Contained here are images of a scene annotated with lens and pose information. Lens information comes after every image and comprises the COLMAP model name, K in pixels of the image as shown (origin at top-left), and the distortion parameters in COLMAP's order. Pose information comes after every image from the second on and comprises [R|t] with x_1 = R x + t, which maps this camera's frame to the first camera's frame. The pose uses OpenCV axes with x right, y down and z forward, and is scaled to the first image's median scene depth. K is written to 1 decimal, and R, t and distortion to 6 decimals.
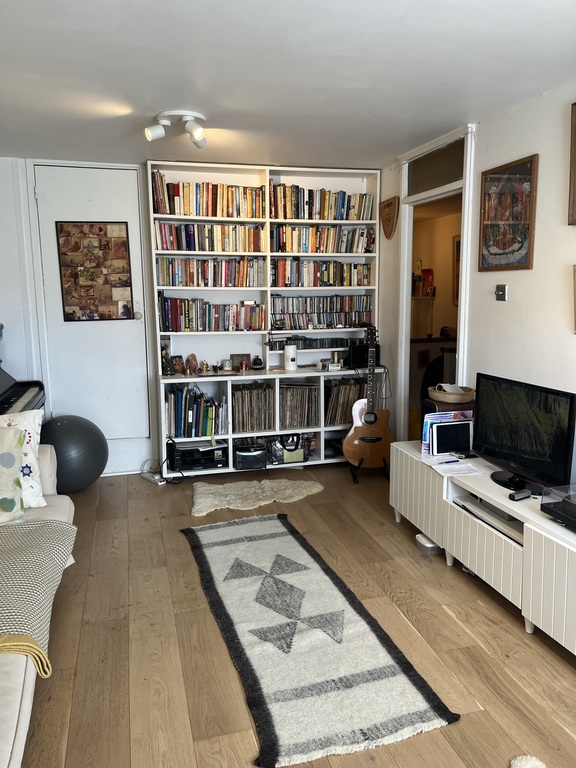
lens RADIAL K [[585.9, 0, 288.1], [0, 585.9, 382.5], [0, 0, 1]] dist [0.004190, -0.002797]
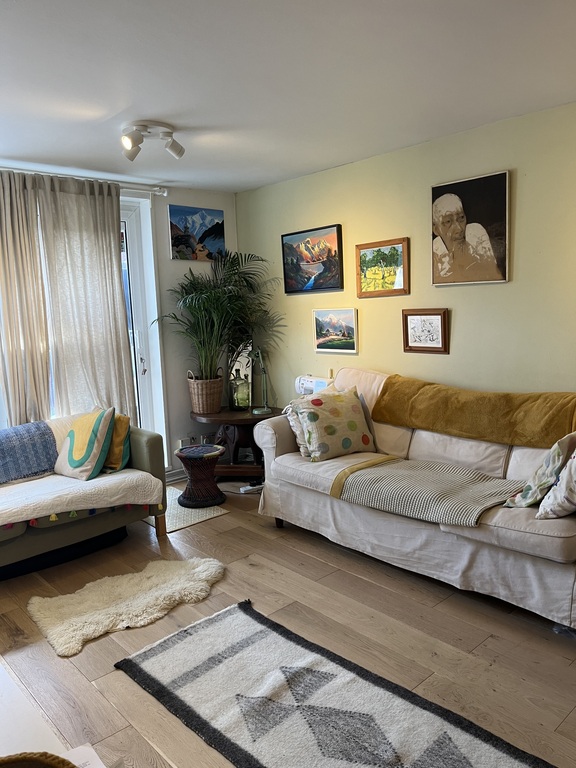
lens RADIAL K [[585.9, 0, 288.6], [0, 585.9, 383.0], [0, 0, 1]] dist [0.004190, -0.002797]
pose [[-0.892614, 0.100061, -0.439578, 0.406981], [-0.025023, 0.962558, 0.269919, -0.296434], [0.450127, 0.251933, -0.856689, 1.870510]]
